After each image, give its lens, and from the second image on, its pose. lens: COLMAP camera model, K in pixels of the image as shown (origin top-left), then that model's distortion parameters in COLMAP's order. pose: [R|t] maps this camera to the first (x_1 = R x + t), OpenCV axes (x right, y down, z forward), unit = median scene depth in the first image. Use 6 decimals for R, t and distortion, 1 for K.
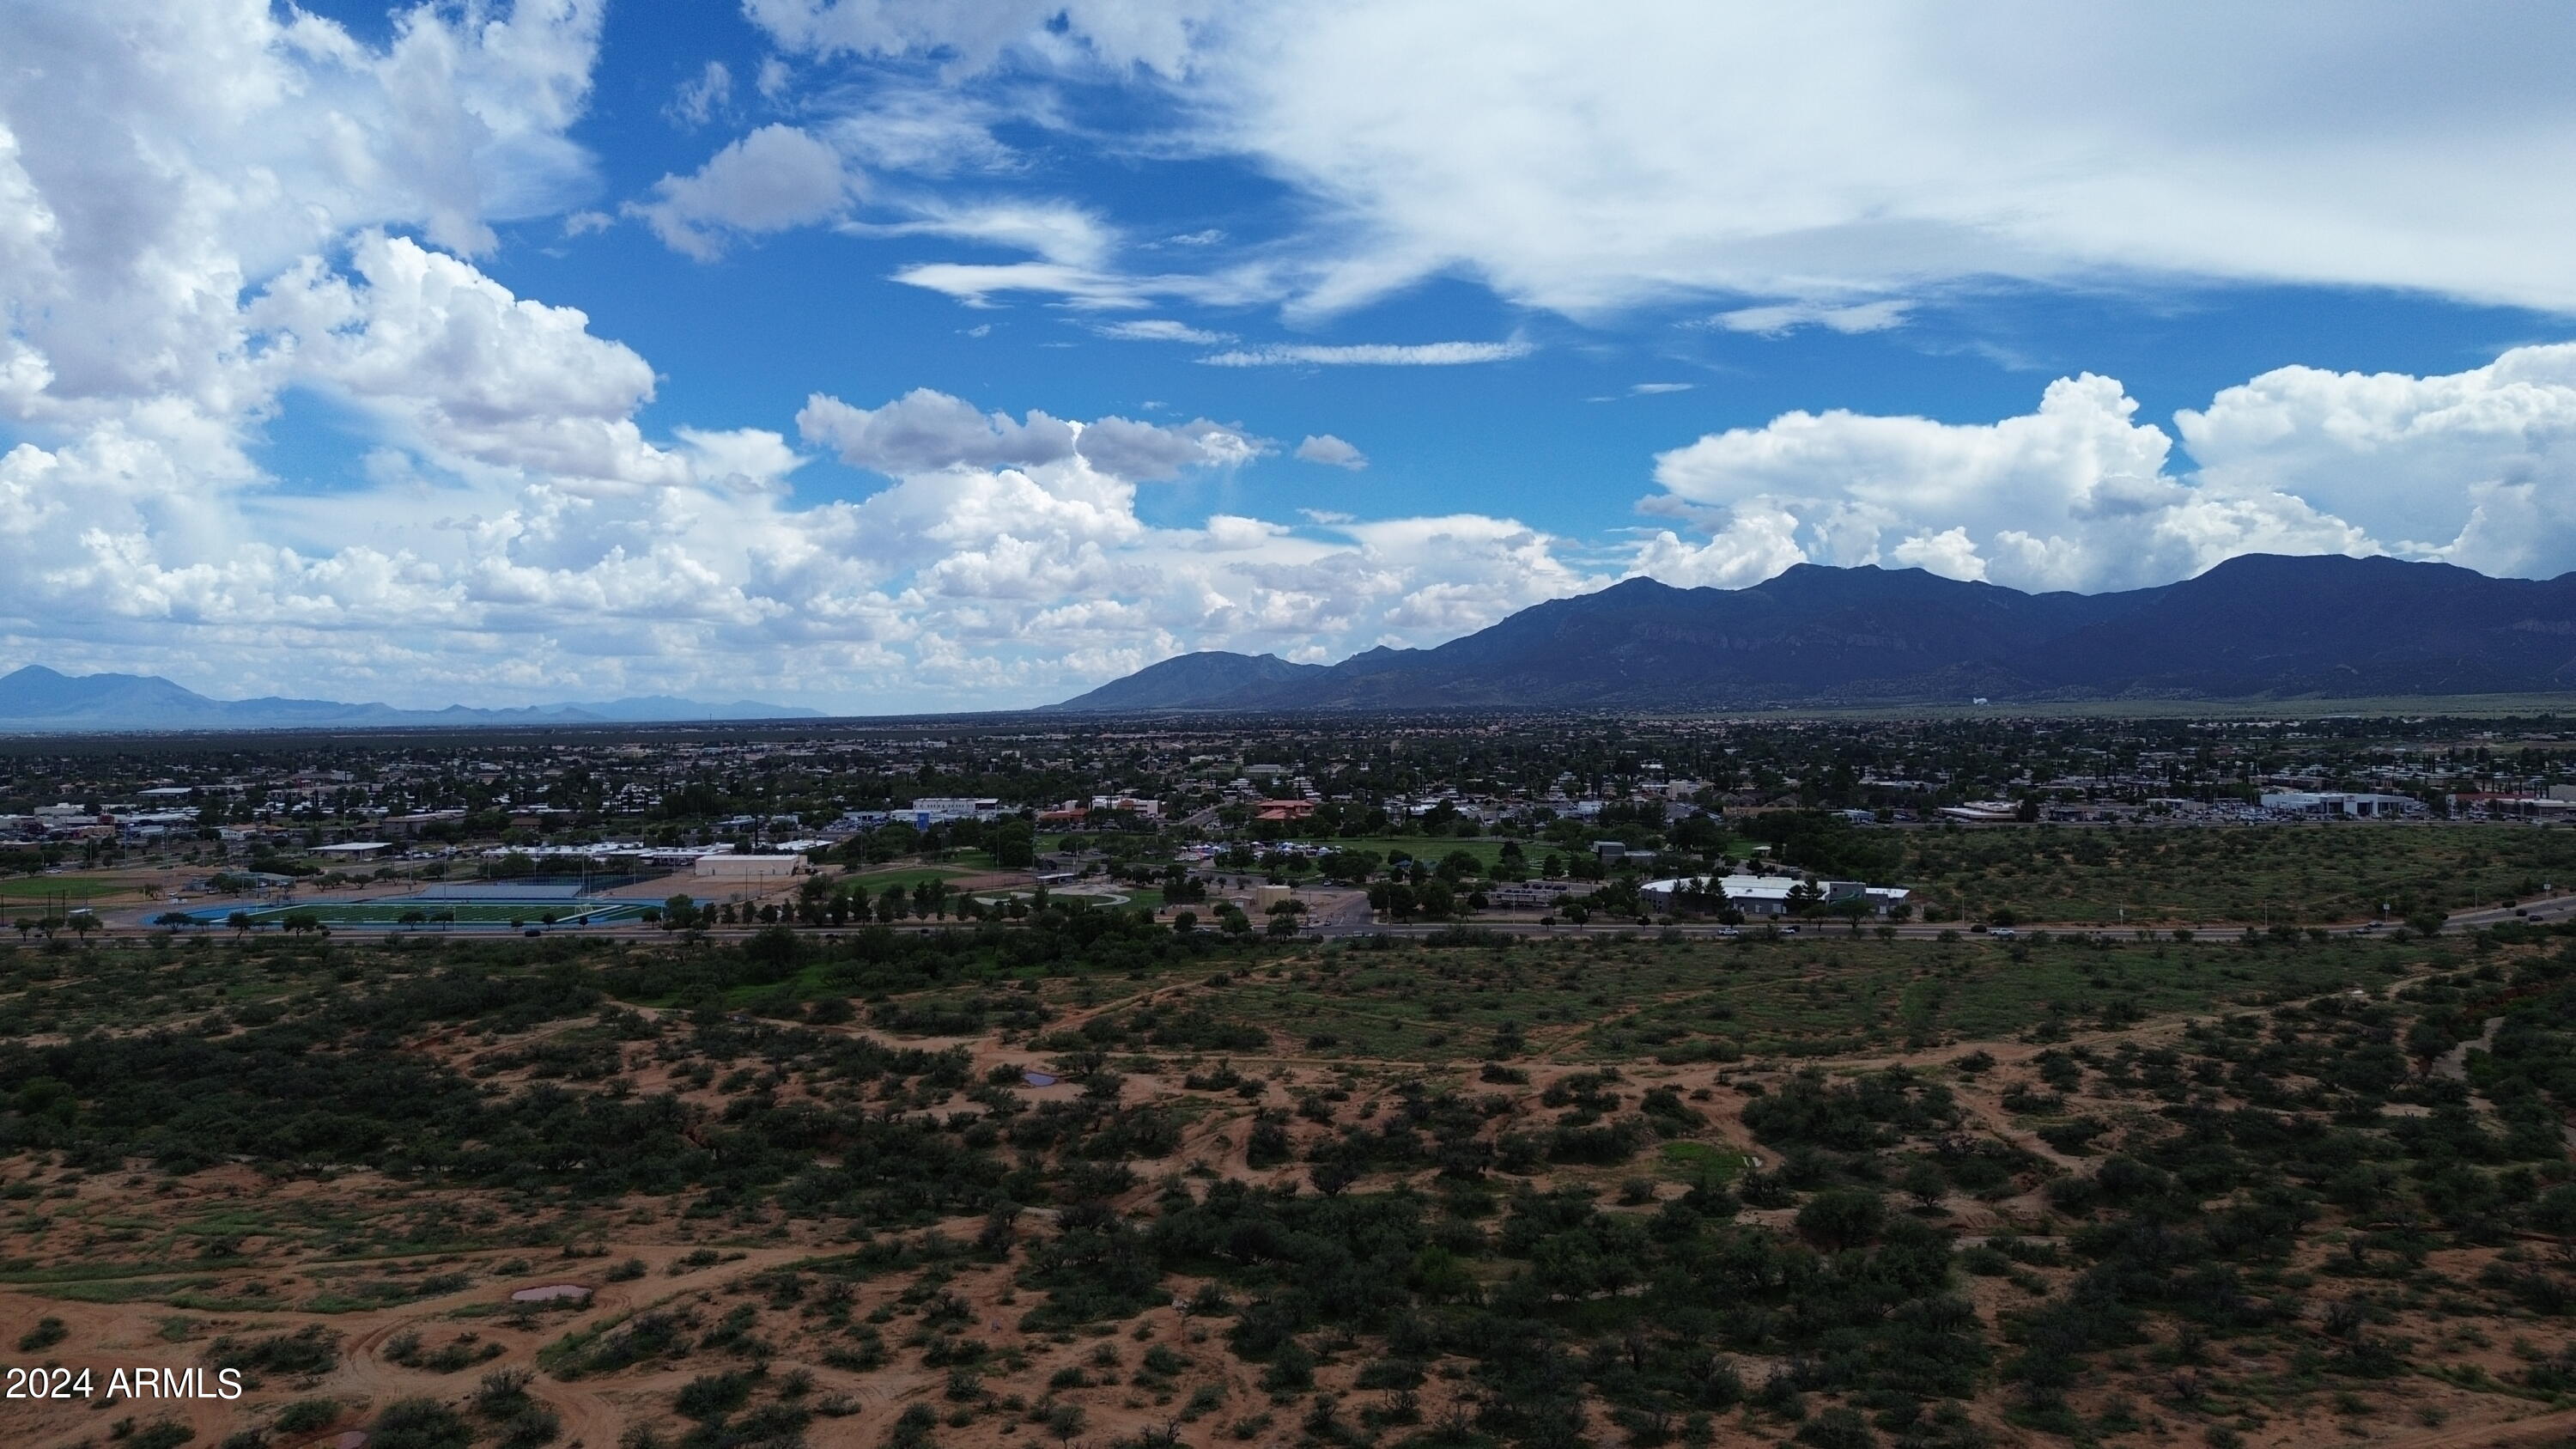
lens RADIAL K [[1816.1, 0, 1290.9], [0, 1816.1, 718.0], [0, 0, 1]] dist [0.086229, -0.091723]
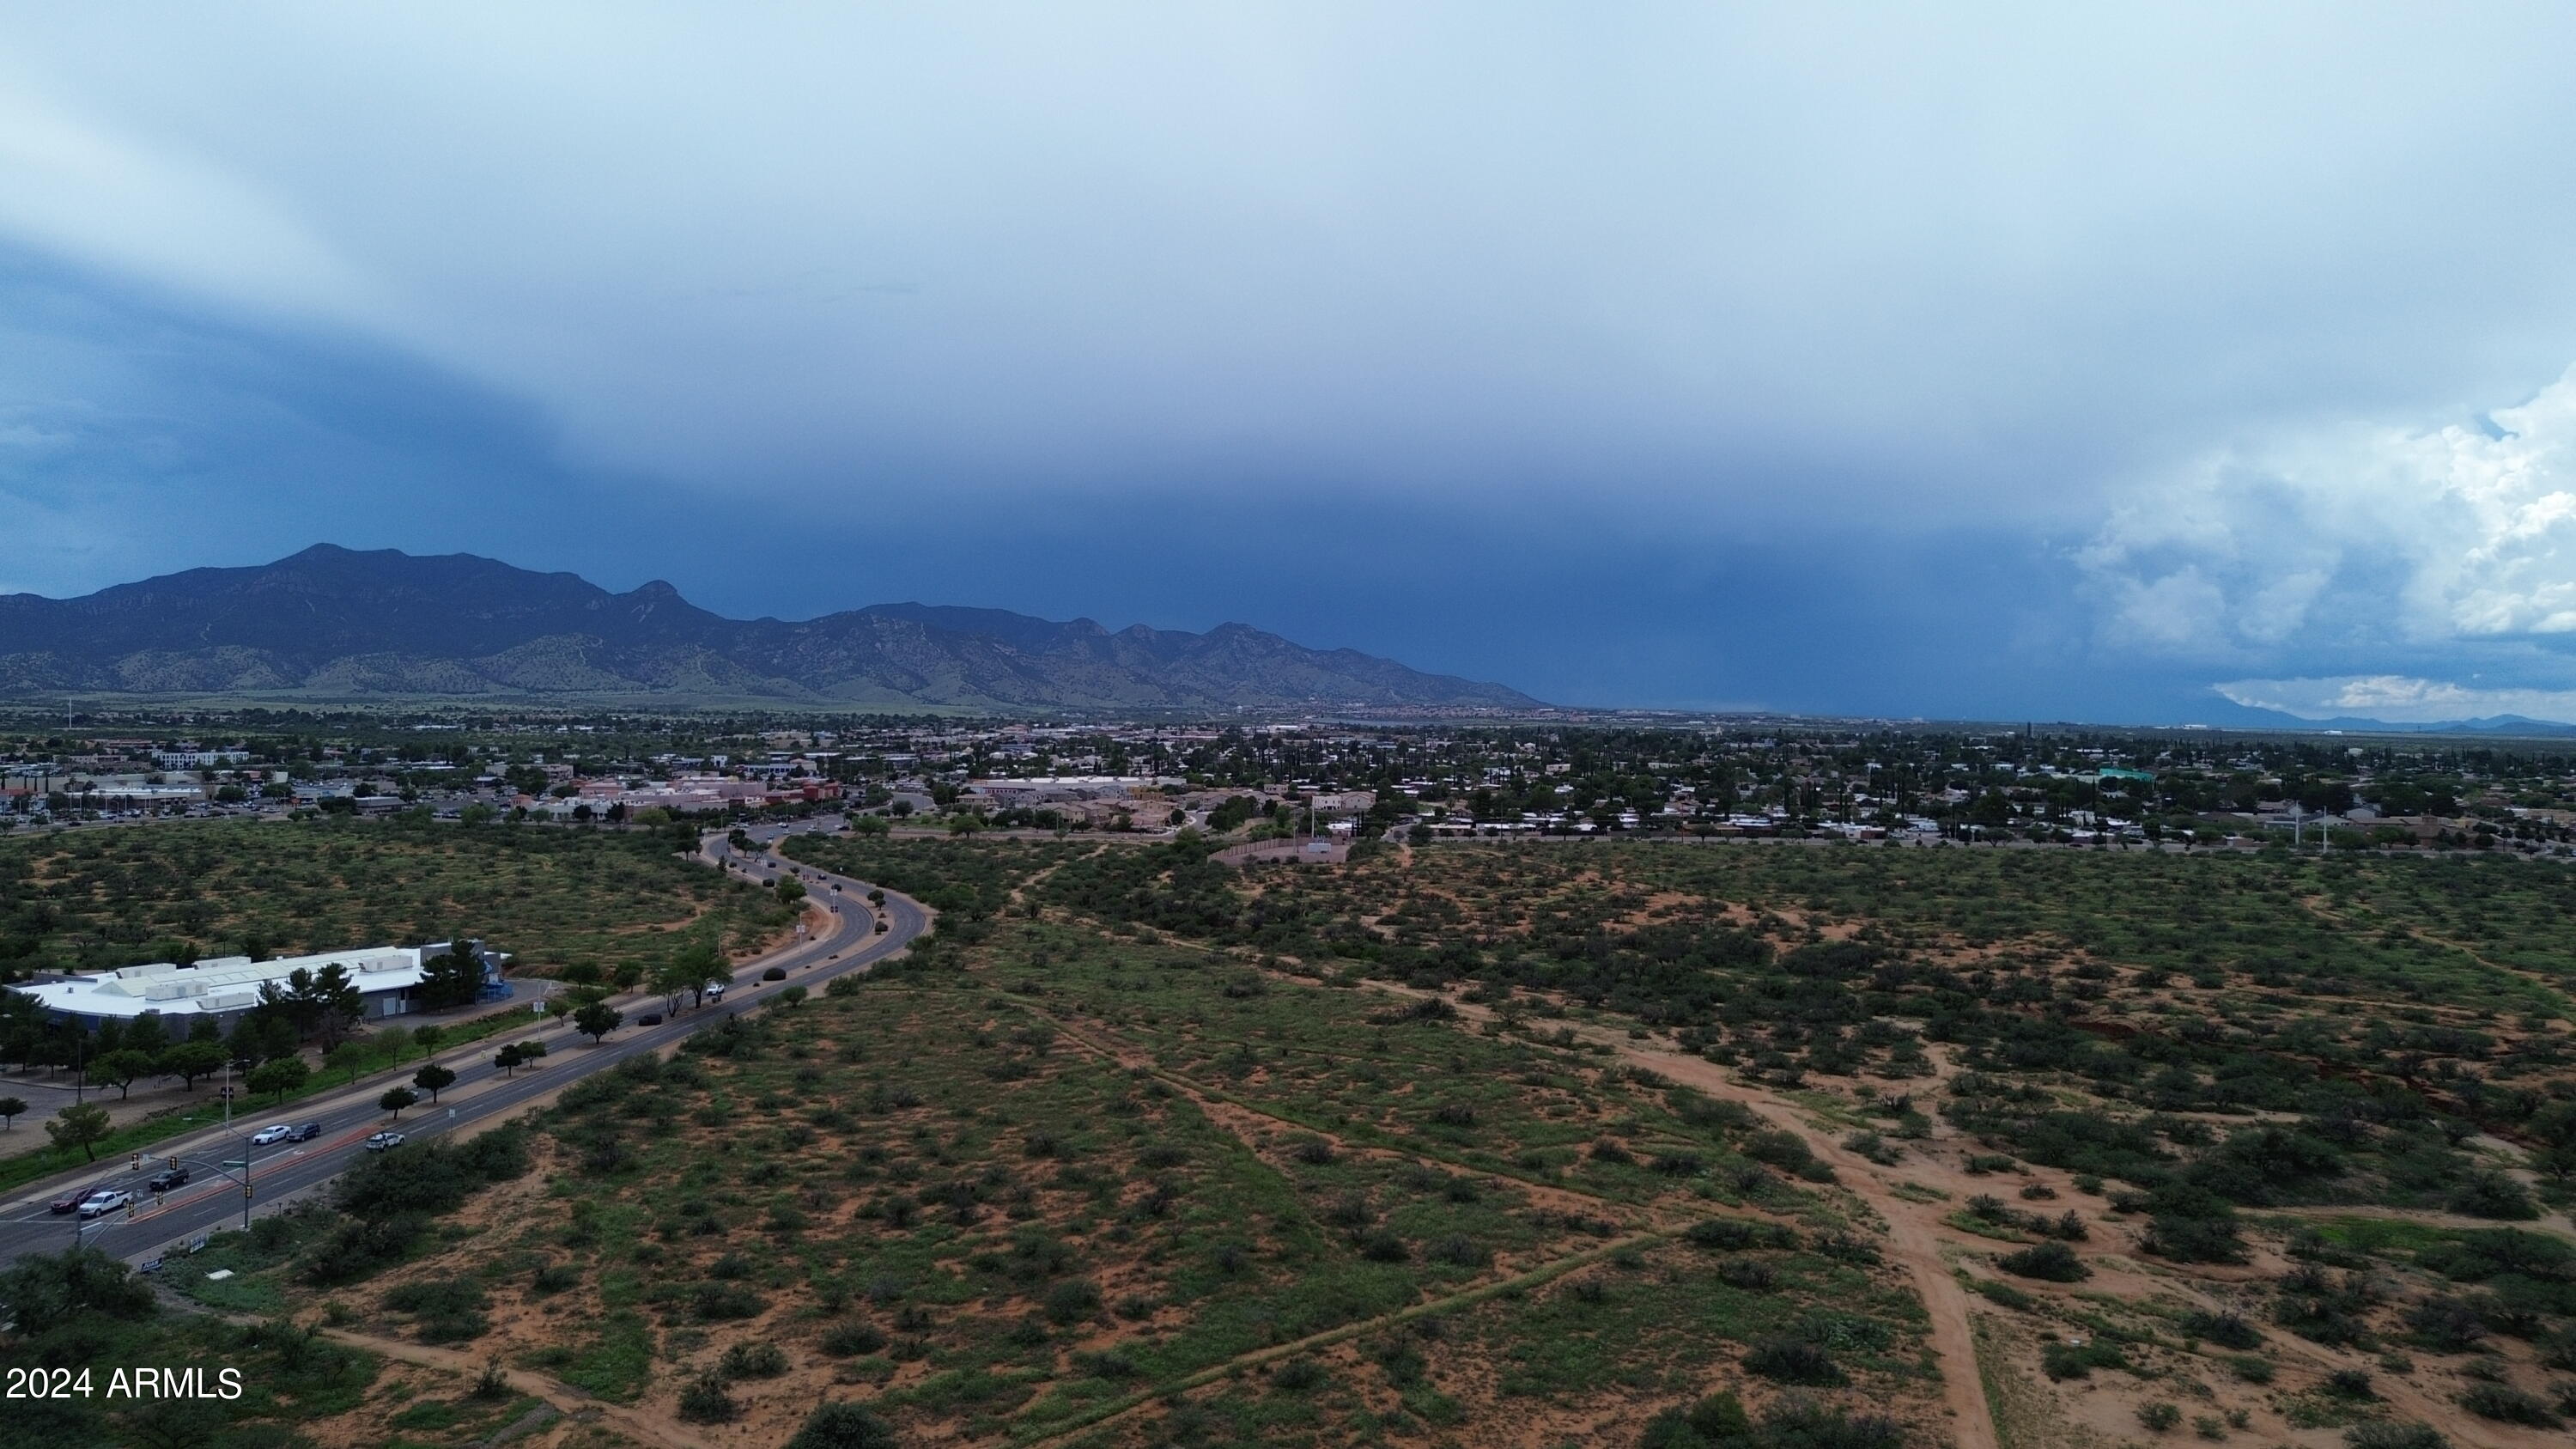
lens RADIAL K [[1816.1, 0, 1294.9], [0, 1816.1, 708.4], [0, 0, 1]] dist [0.086229, -0.091723]
pose [[0.057185, 0.008559, 0.998327, -0.452236], [-0.002845, 0.999961, -0.008410, 0.032342], [-0.998360, -0.002360, 0.057207, 1.178984]]
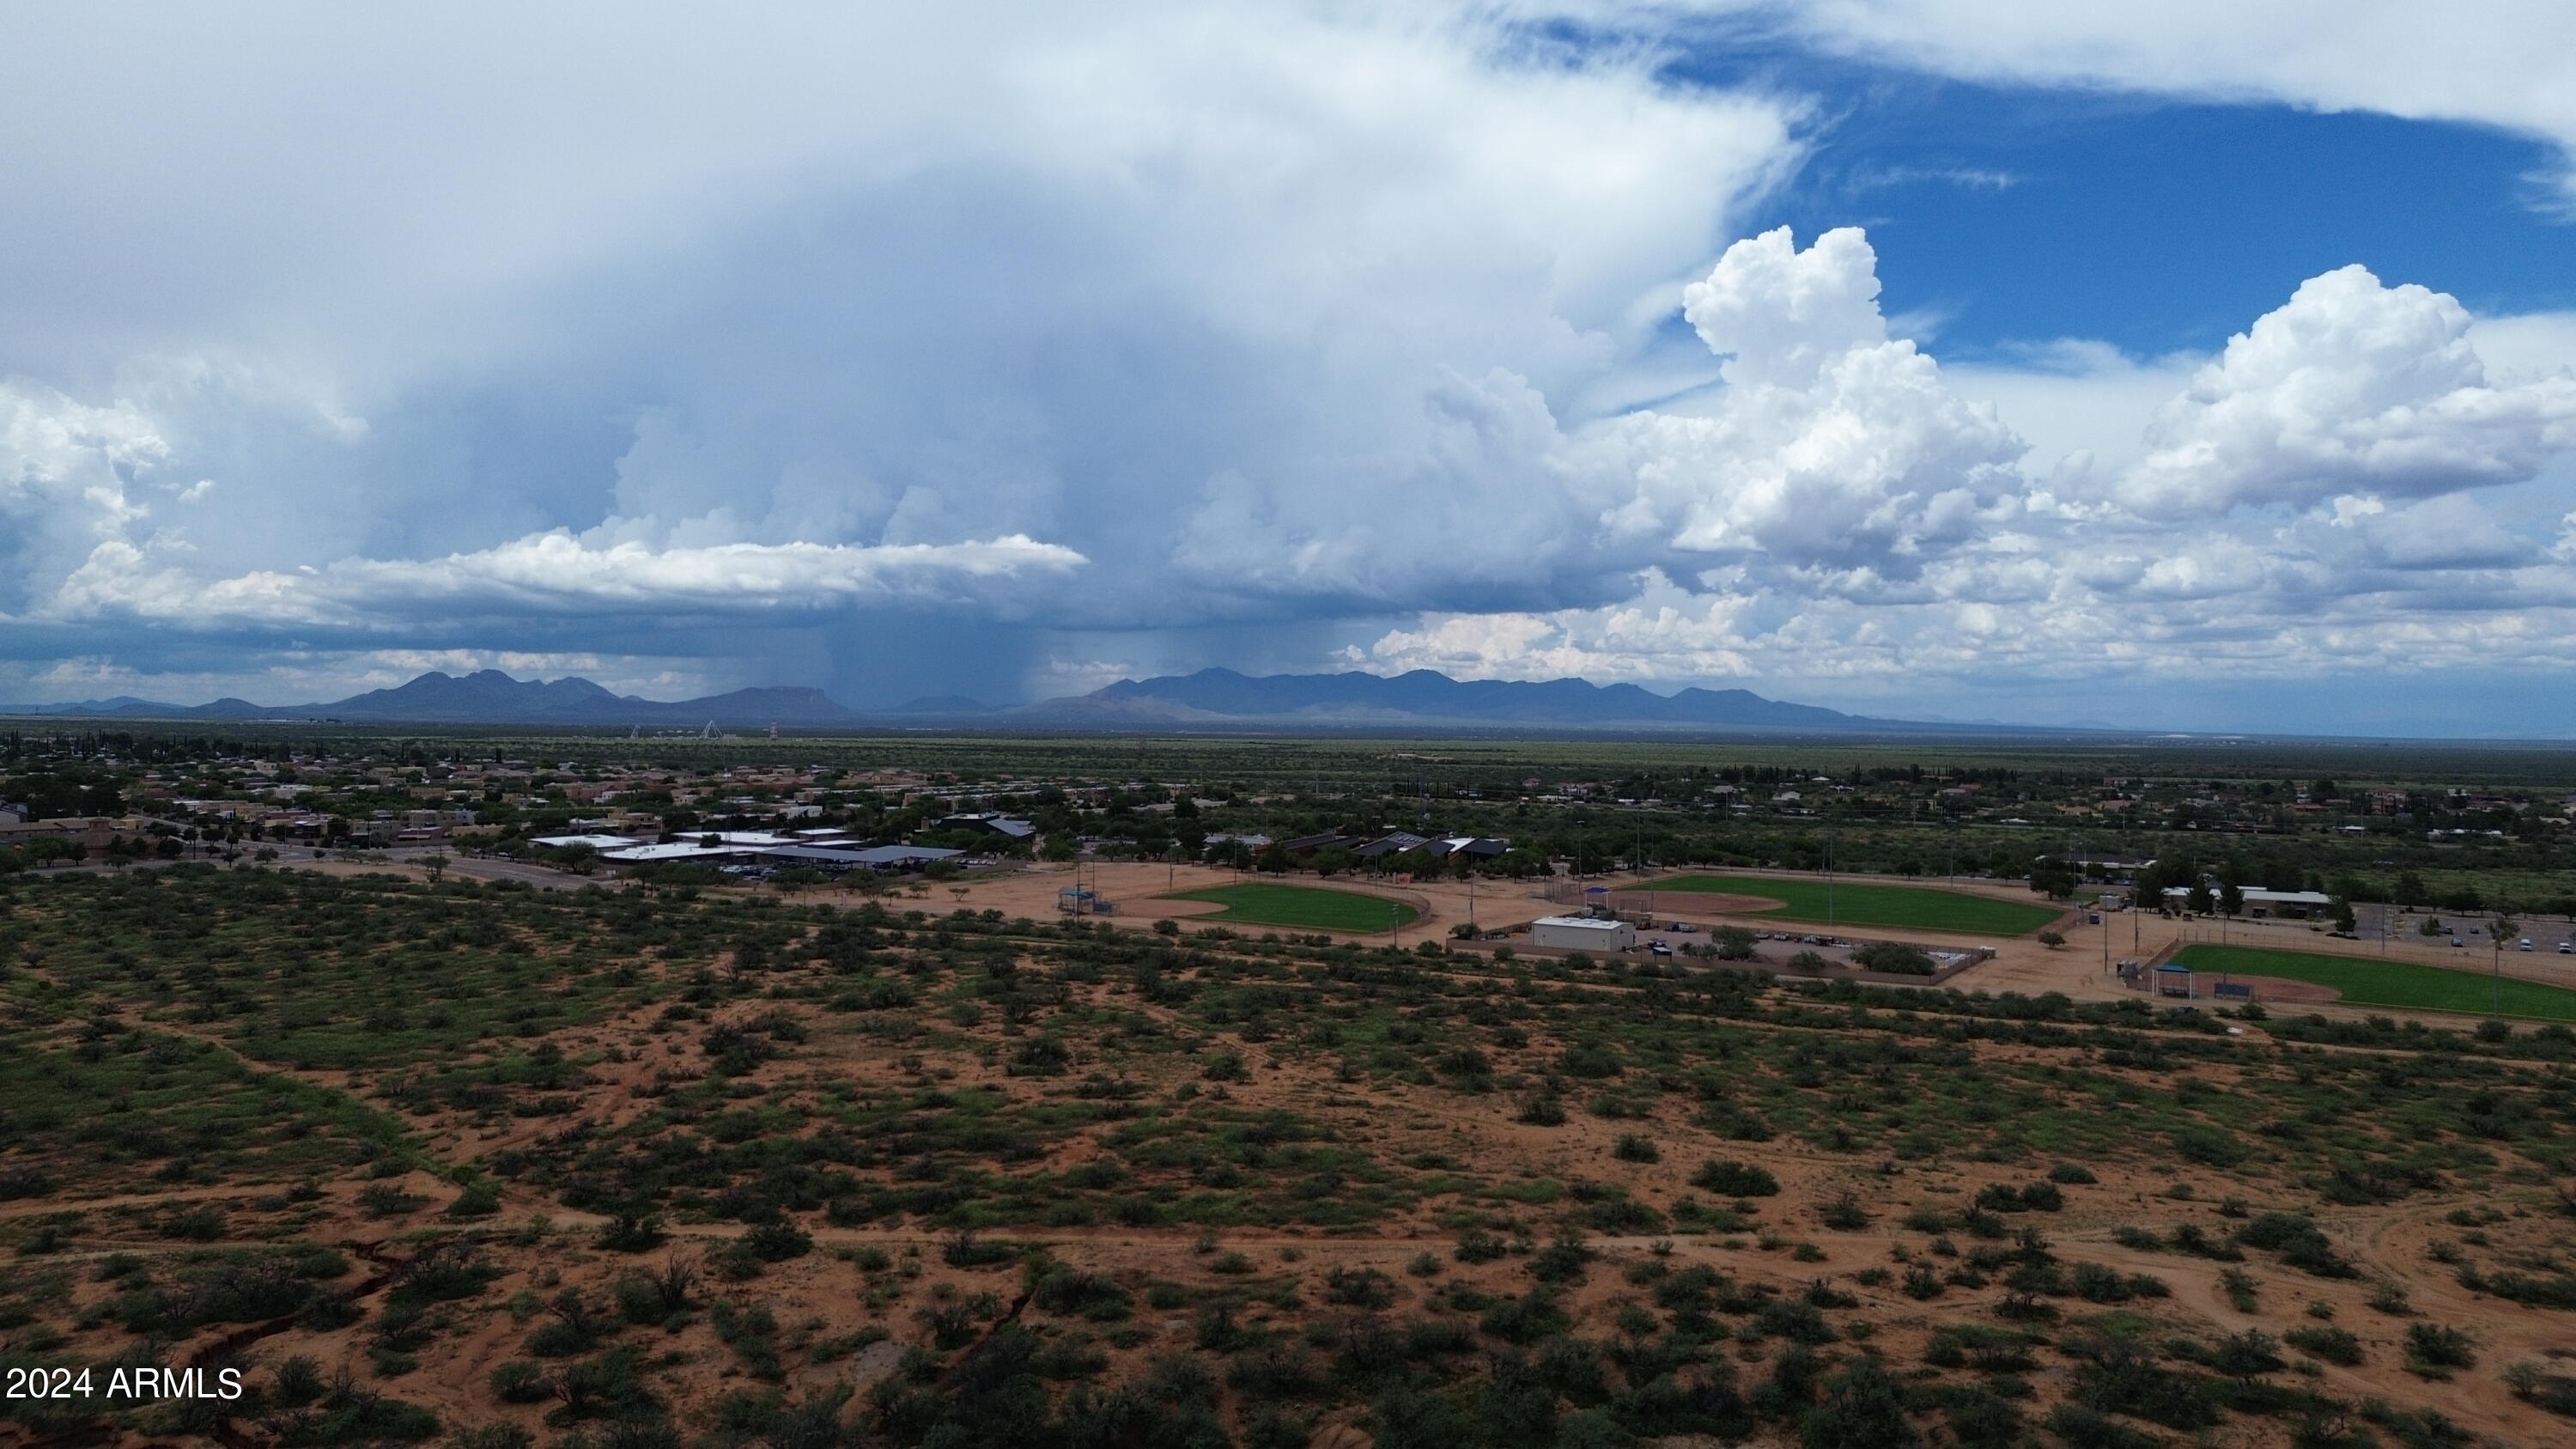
lens RADIAL K [[1816.1, 0, 1275.2], [0, 1816.1, 699.5], [0, 0, 1]] dist [0.086229, -0.091723]
pose [[-0.882068, 0.001421, 0.471119, 0.041140], [-0.001699, 0.999979, -0.006196, 0.035031], [-0.471118, -0.006266, -0.882048, 0.964649]]
